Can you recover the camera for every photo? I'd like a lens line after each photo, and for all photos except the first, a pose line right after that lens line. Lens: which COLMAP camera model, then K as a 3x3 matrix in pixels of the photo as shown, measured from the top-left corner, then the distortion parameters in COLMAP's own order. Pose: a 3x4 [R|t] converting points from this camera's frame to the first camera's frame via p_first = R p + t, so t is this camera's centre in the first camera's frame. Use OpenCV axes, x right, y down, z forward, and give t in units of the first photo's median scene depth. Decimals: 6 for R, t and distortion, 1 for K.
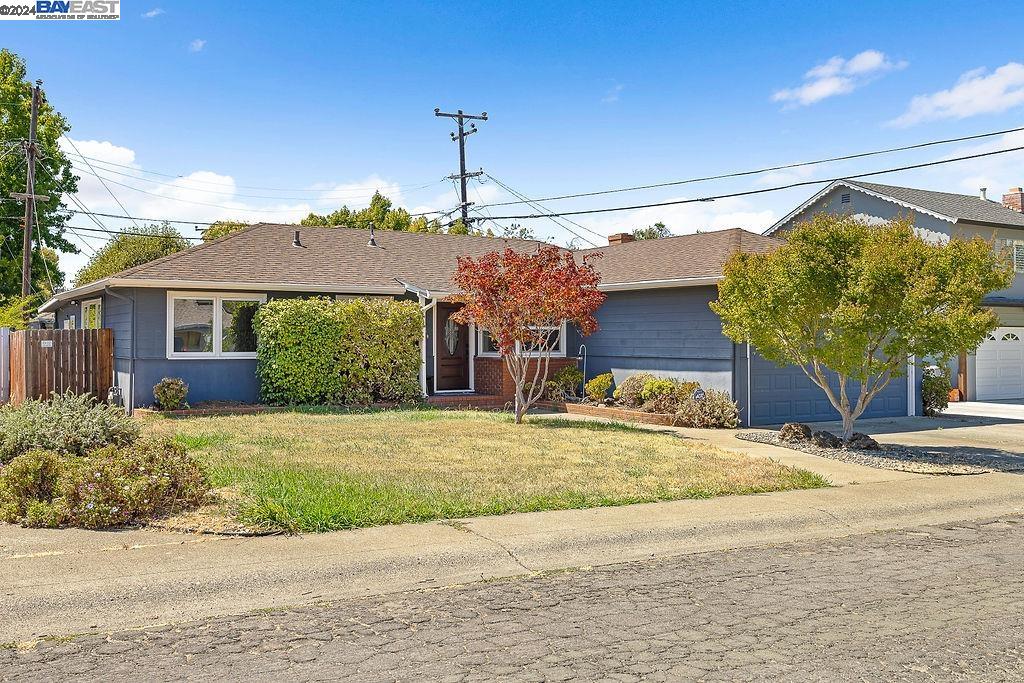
lens RADIAL K [[978.9, 0, 512.0], [0, 978.9, 341.5], [0, 0, 1]] dist [0.000426, 0.000651]
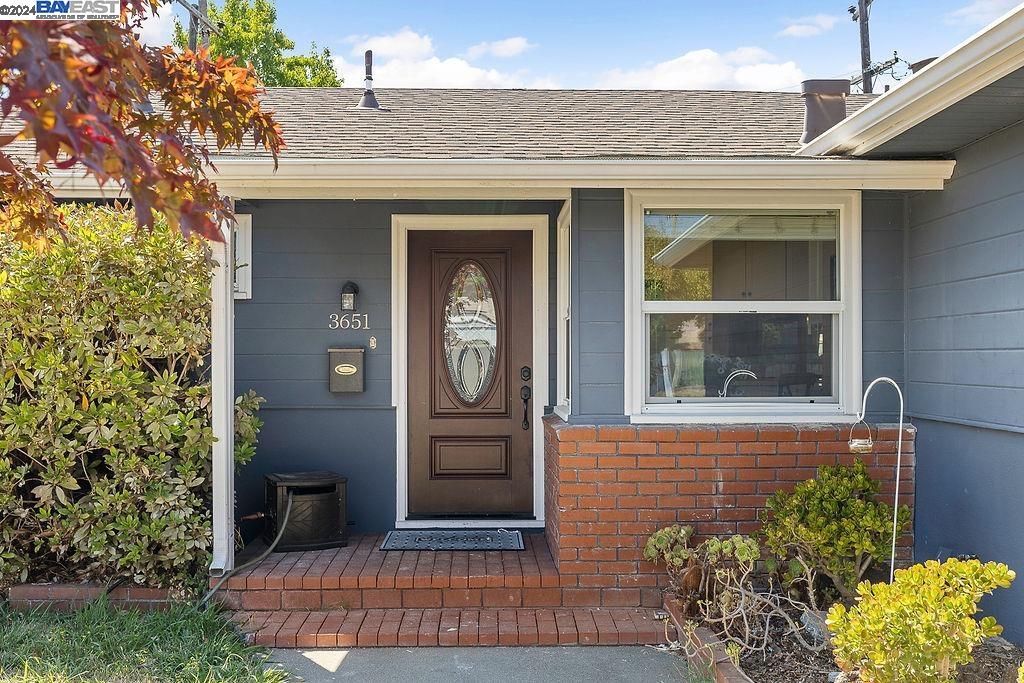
lens RADIAL K [[978.9, 0, 512.0], [0, 978.9, 341.5], [0, 0, 1]] dist [0.000426, 0.000651]
pose [[0.867406, -0.013243, -0.497425, 0.100521], [0.002711, 0.999757, -0.021890, 0.001321], [0.497593, 0.017639, 0.867231, 0.742141]]
